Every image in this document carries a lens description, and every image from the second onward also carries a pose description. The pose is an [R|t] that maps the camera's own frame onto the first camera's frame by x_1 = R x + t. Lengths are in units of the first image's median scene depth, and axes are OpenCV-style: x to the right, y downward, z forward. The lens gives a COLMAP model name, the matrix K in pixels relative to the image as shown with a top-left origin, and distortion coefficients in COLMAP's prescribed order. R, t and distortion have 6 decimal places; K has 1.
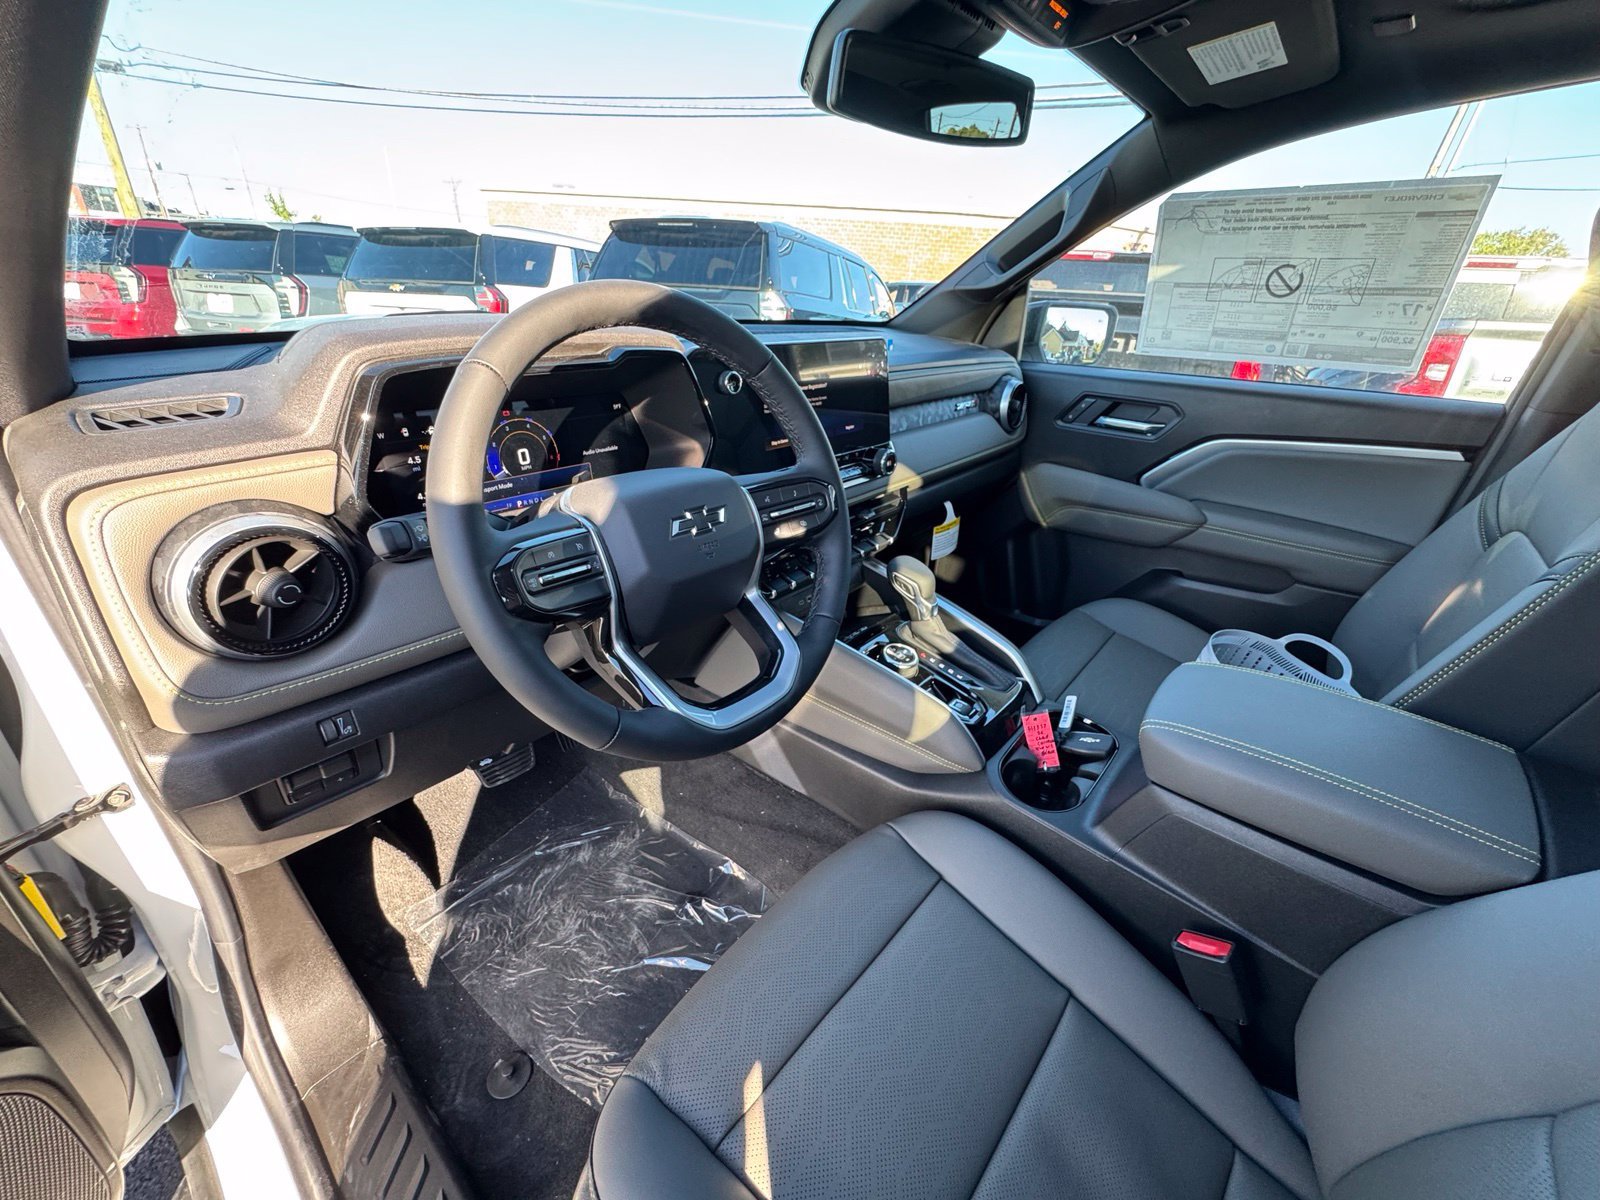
lens RADIAL K [[637.4, 0, 800.0], [0, 637.4, 600.0], [0, 0, 1]] dist [-0.001141, -0.000301]
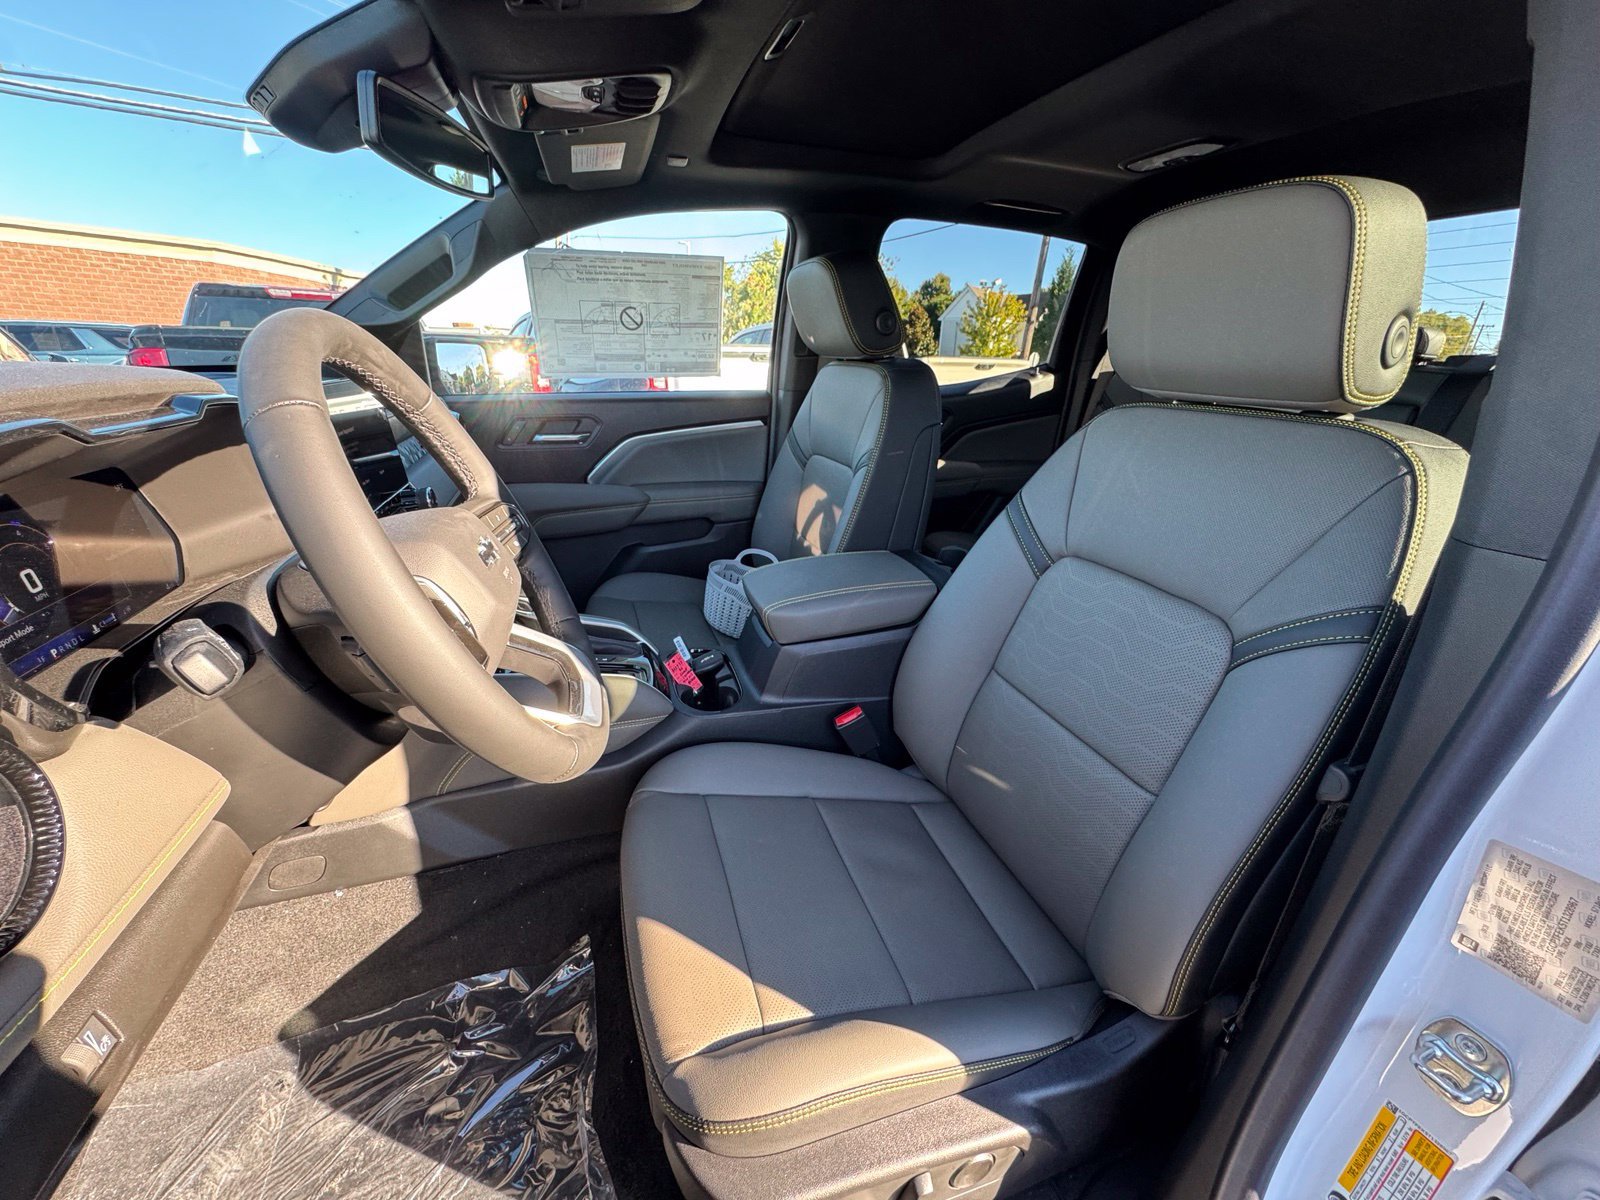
lens RADIAL K [[624.4, 0, 800.0], [0, 624.4, 600.0], [0, 0, 1]] dist [-0.013770, 0.000481]
pose [[0.529883, -0.342515, 0.775827, -0.312988], [0.375955, 0.914882, 0.147132, -0.006258], [-0.760185, 0.213713, 0.613551, 0.031859]]
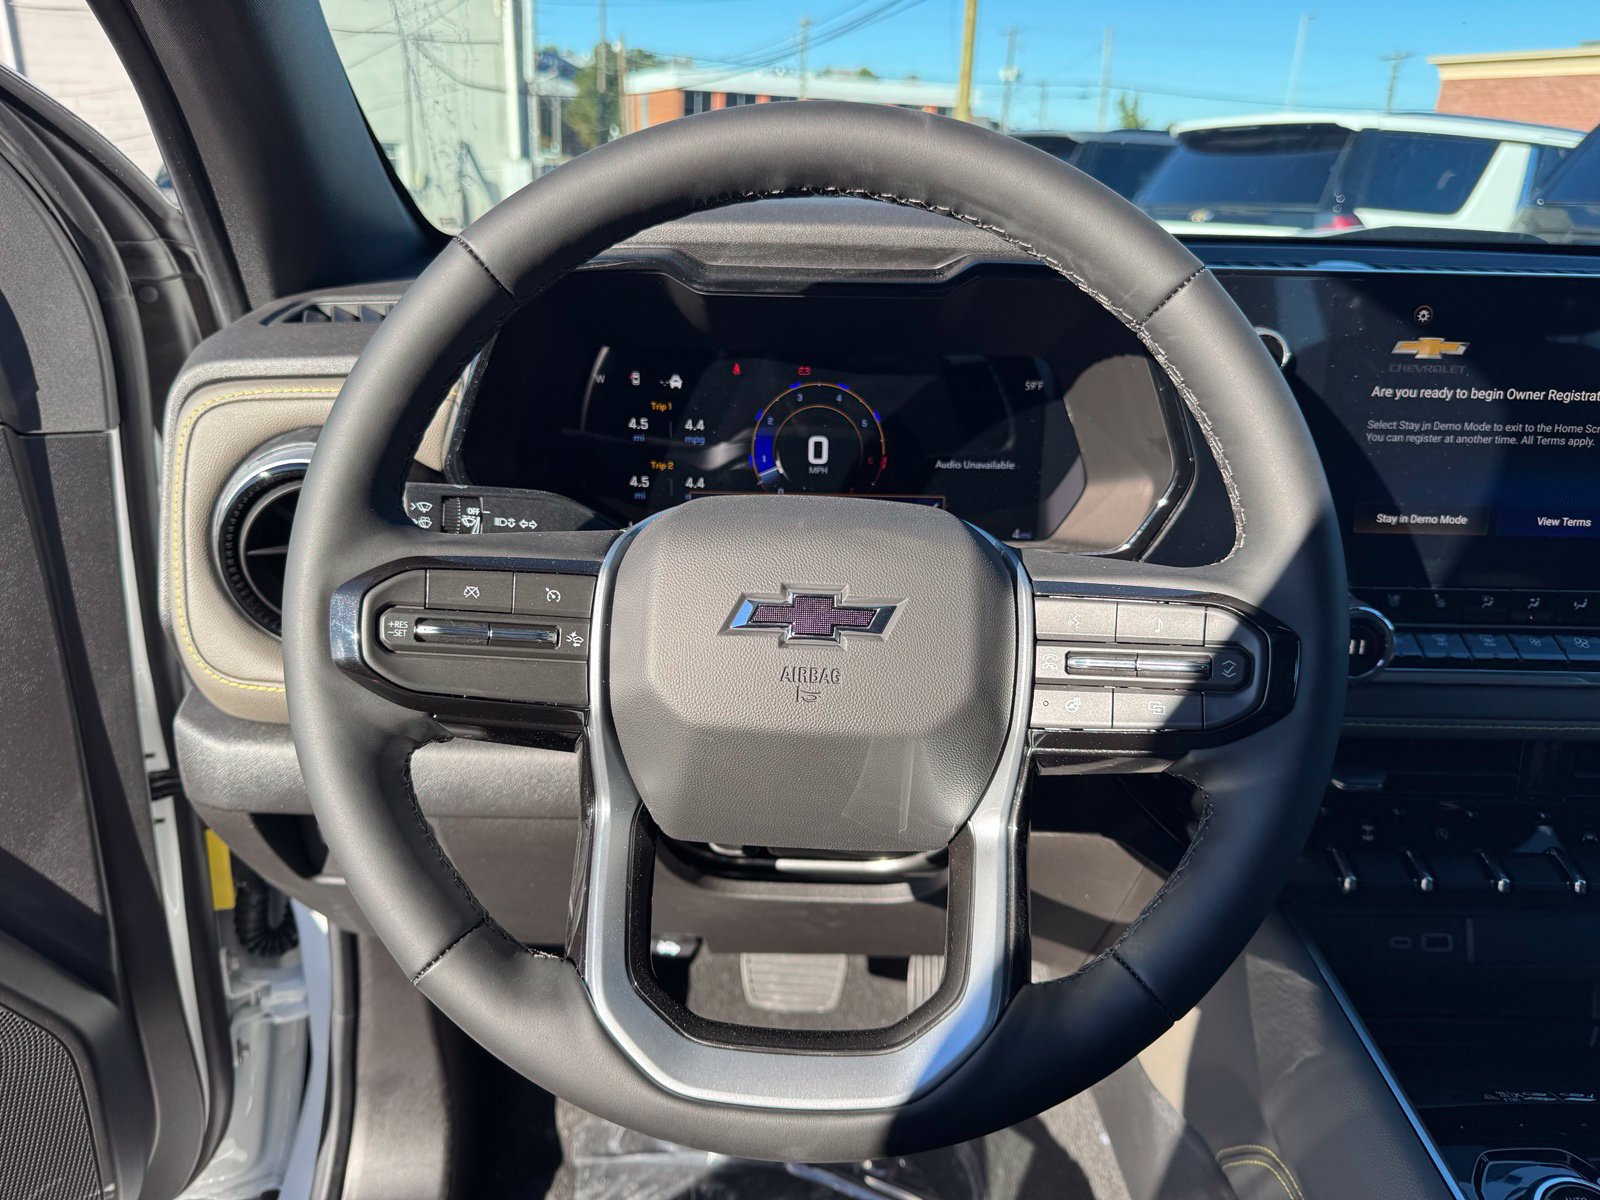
lens RADIAL K [[1139.0, 0, 801.3], [0, 1139.0, 622.8], [0, 0, 1]] dist [0.003966, -0.028986]
pose [[0.651771, 0.247874, -0.716765, 0.181832], [-0.328622, 0.944057, 0.027654, -0.066432], [0.683522, 0.217521, 0.696766, 0.210876]]
